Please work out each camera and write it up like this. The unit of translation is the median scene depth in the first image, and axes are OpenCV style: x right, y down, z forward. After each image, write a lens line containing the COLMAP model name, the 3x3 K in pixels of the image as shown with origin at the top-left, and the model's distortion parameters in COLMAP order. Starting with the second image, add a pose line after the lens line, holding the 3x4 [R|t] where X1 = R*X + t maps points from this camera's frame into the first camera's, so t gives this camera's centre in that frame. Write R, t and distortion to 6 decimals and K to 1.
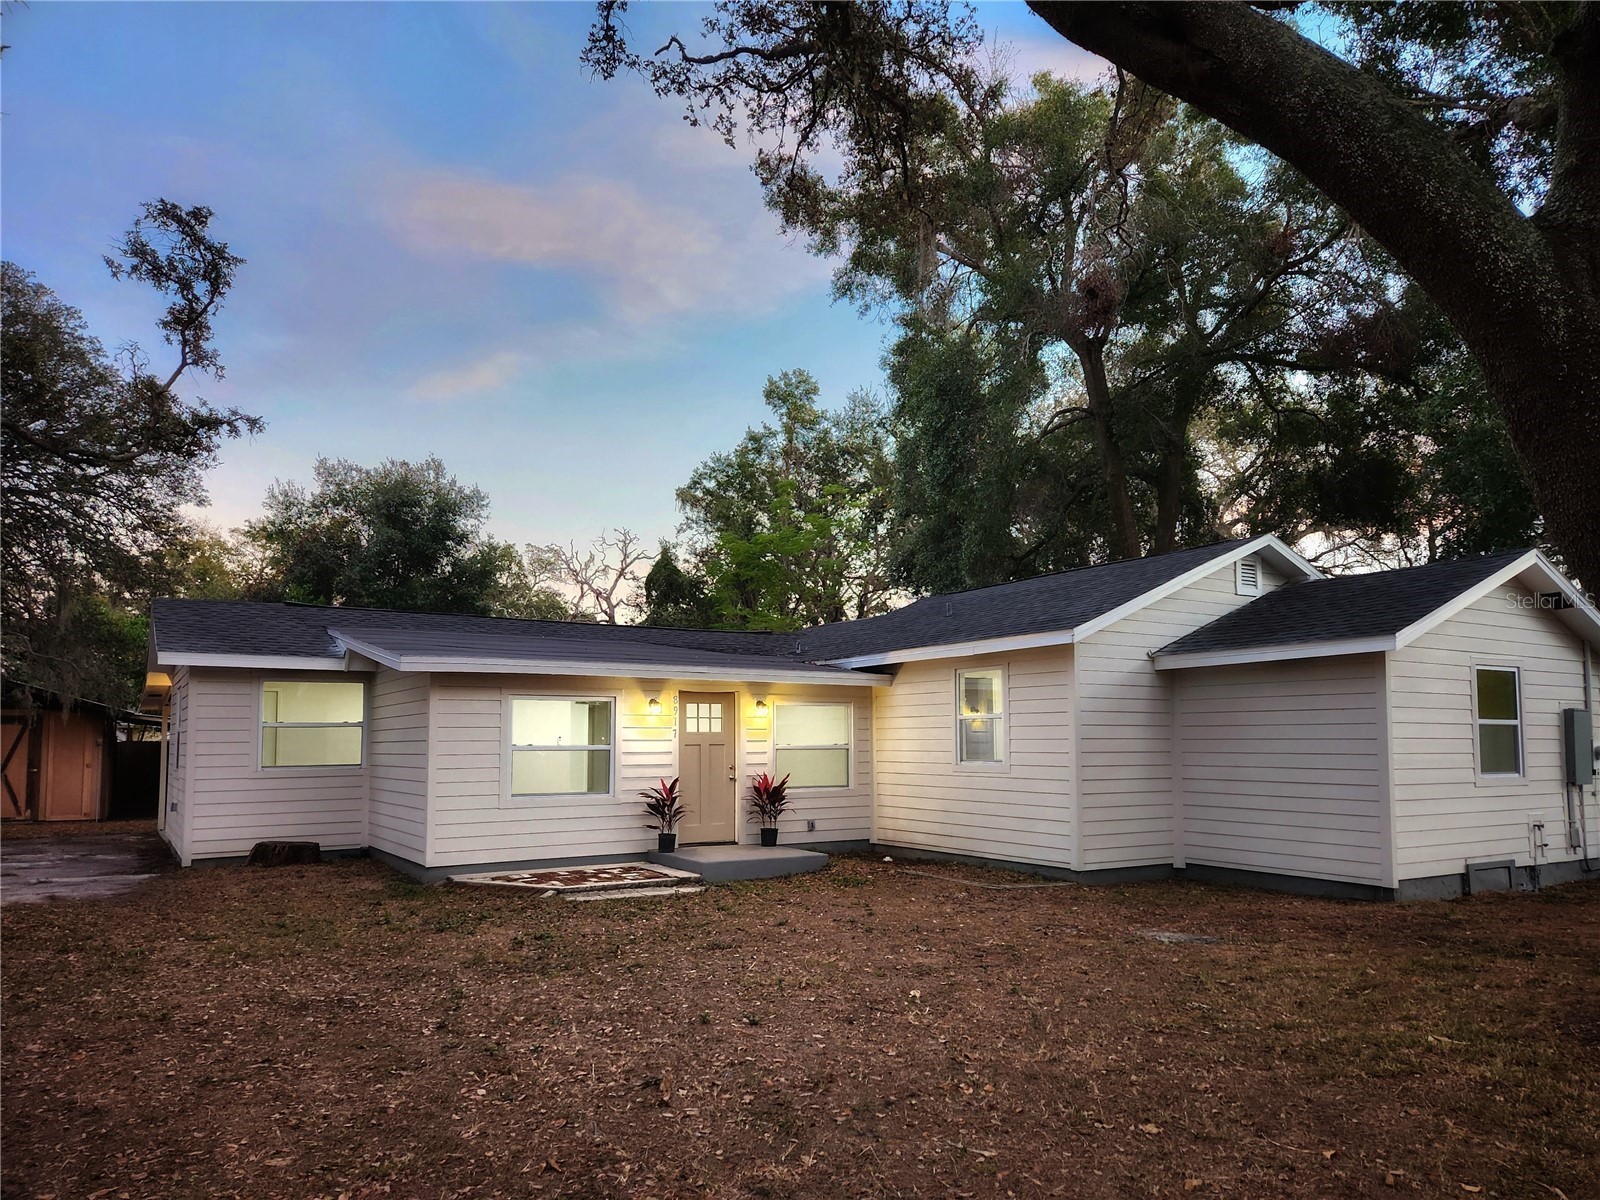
lens RADIAL K [[1066.2, 0, 801.9], [0, 1066.2, 638.0], [0, 0, 1]] dist [0.040432, -0.002687]
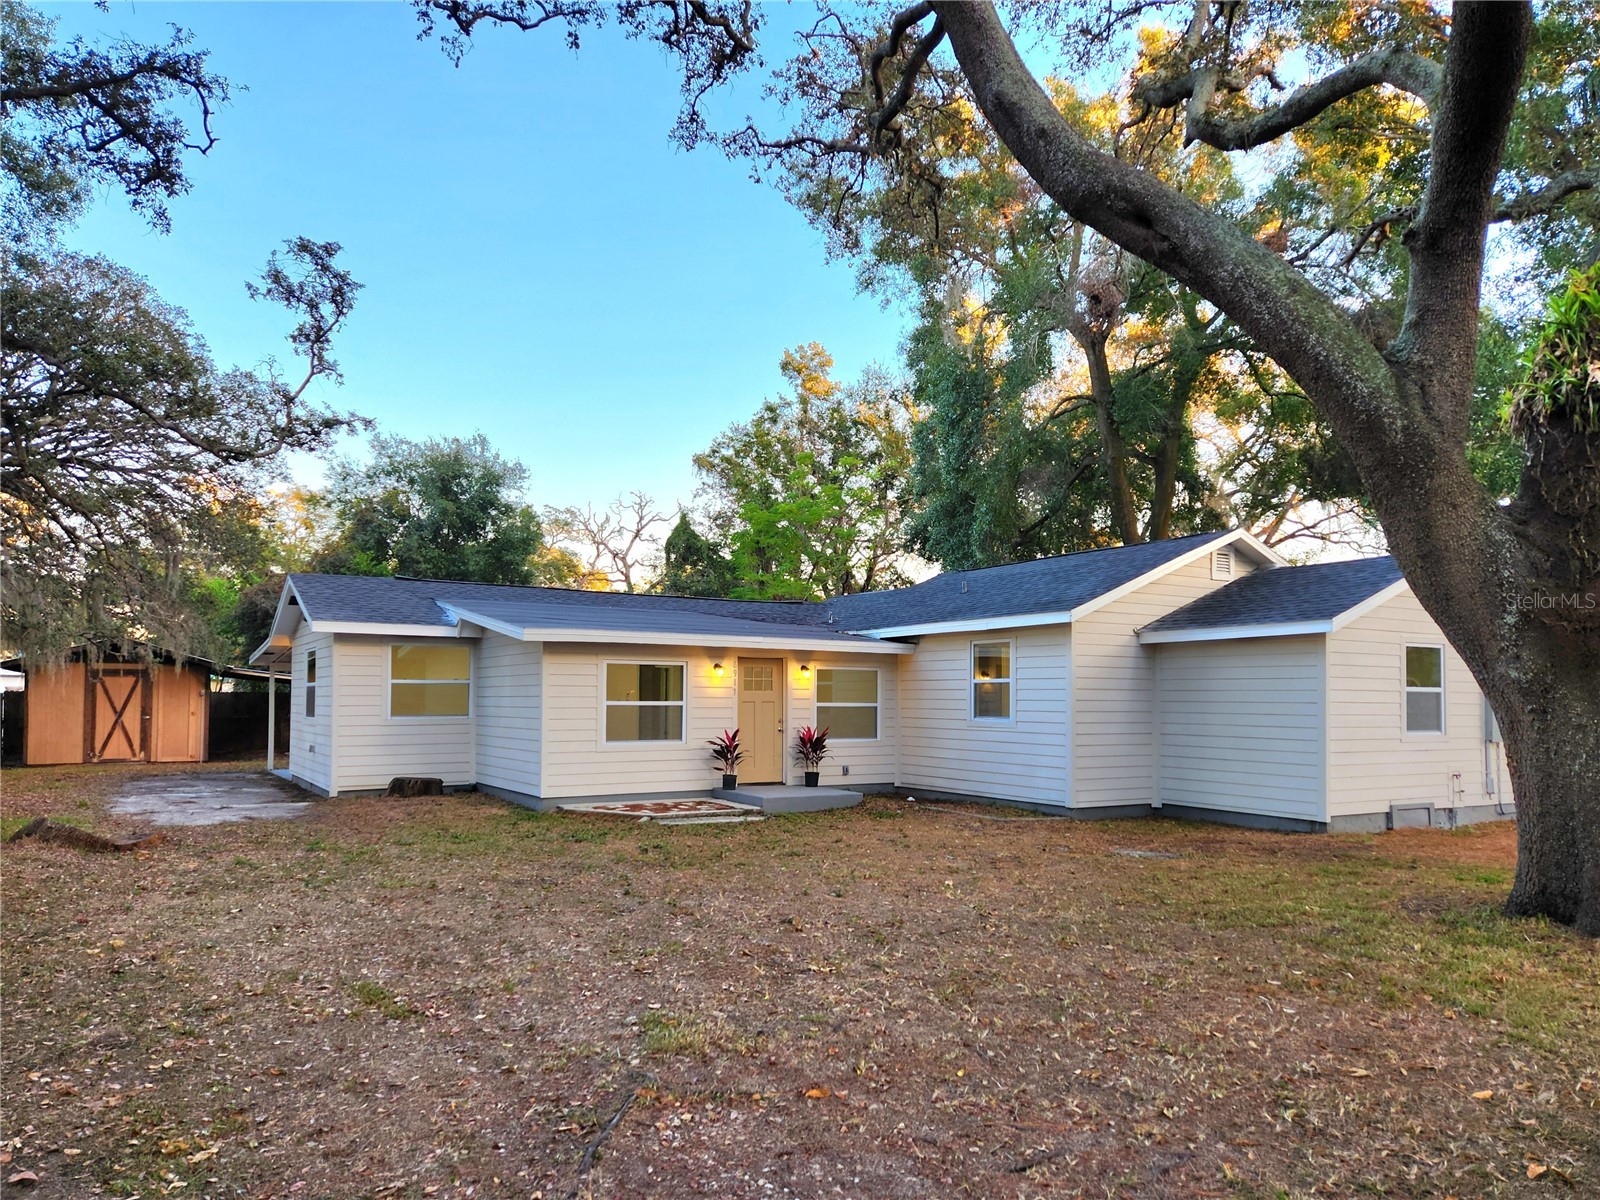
lens RADIAL K [[1053.5, 0, 781.5], [0, 1053.5, 642.5], [0, 0, 1]] dist [0.061001, -0.036438]
pose [[0.999729, 0.008050, -0.021831, -0.036546], [-0.007076, 0.998992, 0.044331, -0.017220], [0.022166, -0.044164, 0.998778, -0.158387]]
